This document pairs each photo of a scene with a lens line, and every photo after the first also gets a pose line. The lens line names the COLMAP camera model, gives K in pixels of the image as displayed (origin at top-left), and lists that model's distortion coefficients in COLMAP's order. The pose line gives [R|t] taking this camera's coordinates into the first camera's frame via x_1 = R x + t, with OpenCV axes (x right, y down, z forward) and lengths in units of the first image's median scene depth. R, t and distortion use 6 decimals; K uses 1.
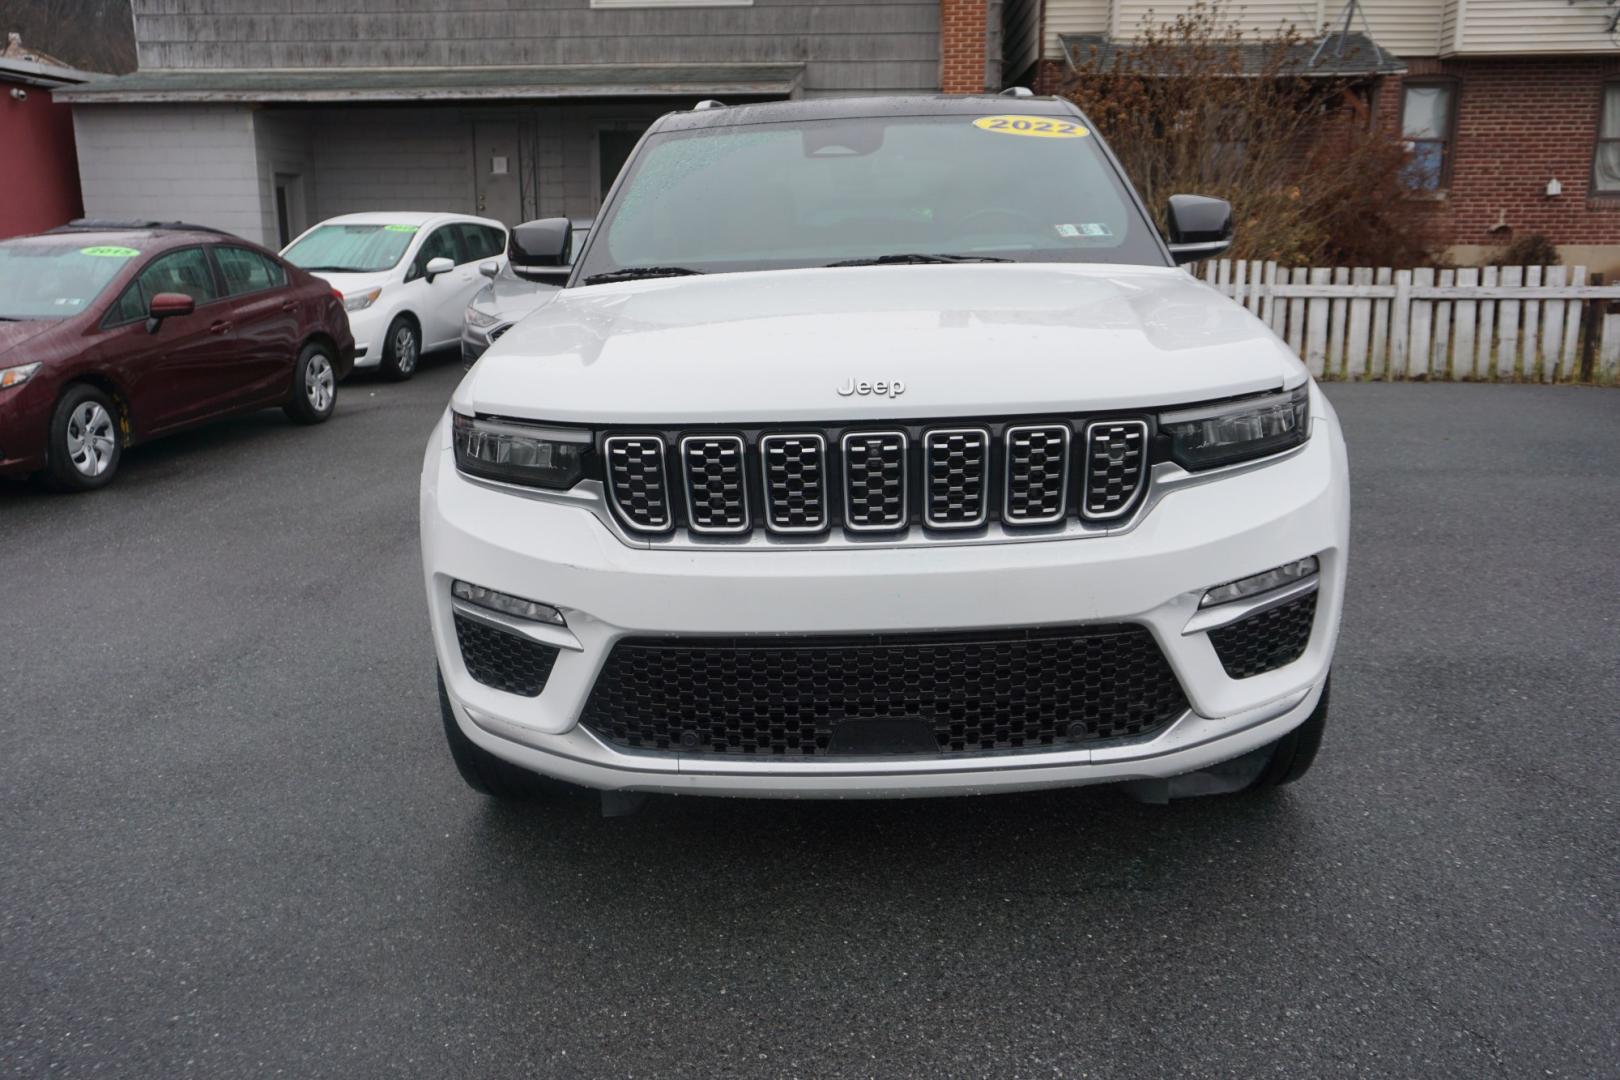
lens RADIAL K [[1409.8, 0, 803.4], [0, 1409.8, 529.8], [0, 0, 1]] dist [0.003650, 0.049316]
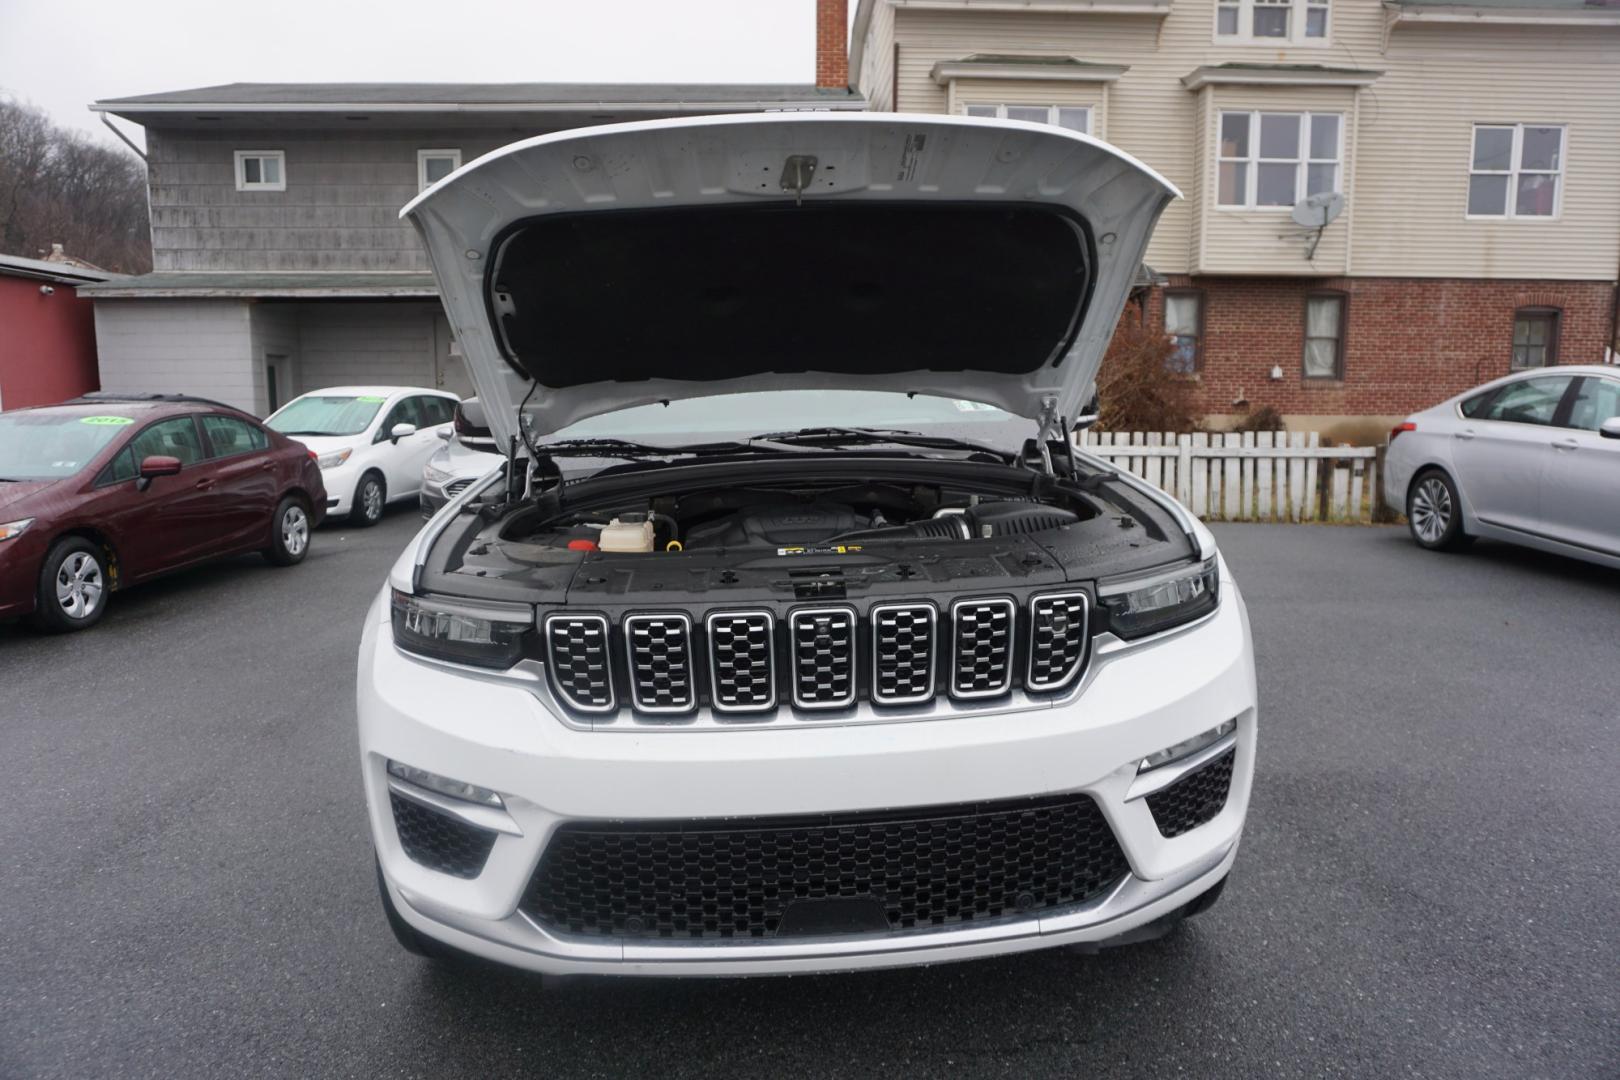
lens RADIAL K [[1118.7, 0, 811.9], [0, 1118.7, 534.1], [0, 0, 1]] dist [-0.024948, 0.034577]
pose [[0.995195, -0.009201, 0.097480, -0.016958], [0.017933, 0.995864, -0.089074, -0.026566], [-0.096257, 0.090394, 0.991243, 0.109568]]
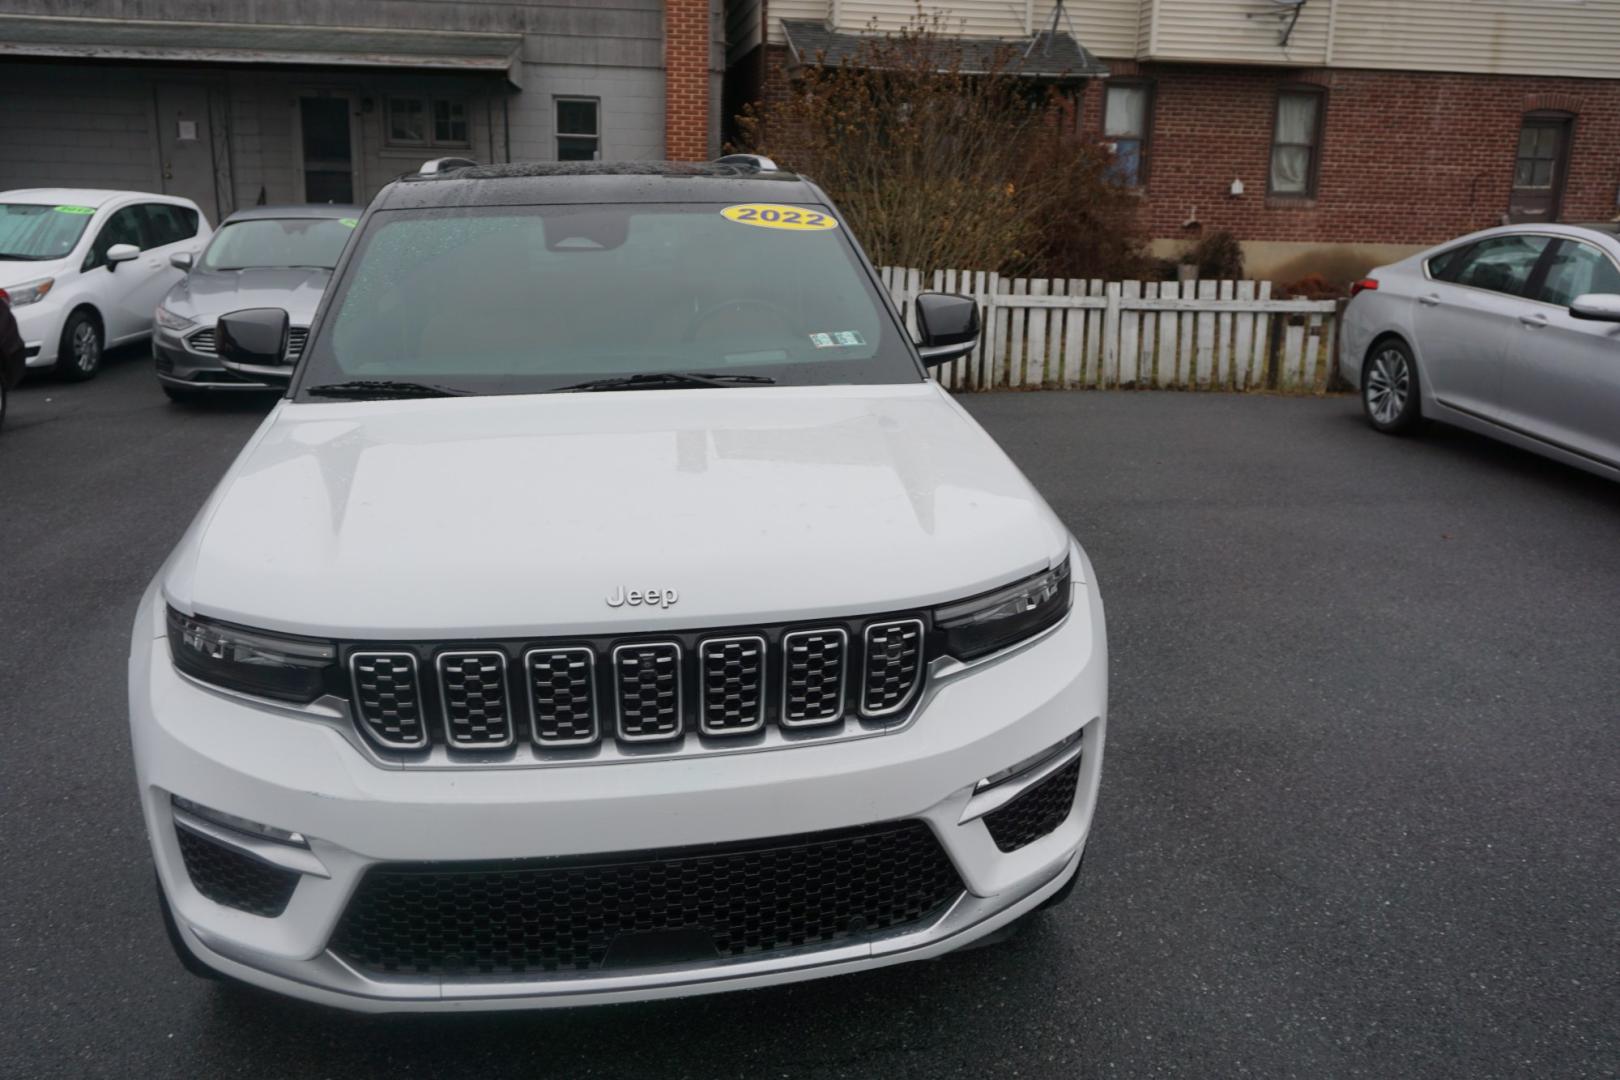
lens RADIAL K [[1409.8, 0, 804.6], [0, 1409.8, 537.5], [0, 0, 1]] dist [0.003650, 0.049316]
pose [[0.981229, -0.024979, 0.191221, -0.012820], [0.018163, 0.999138, 0.037317, -0.088707], [-0.191989, -0.033143, 0.980837, 0.025390]]
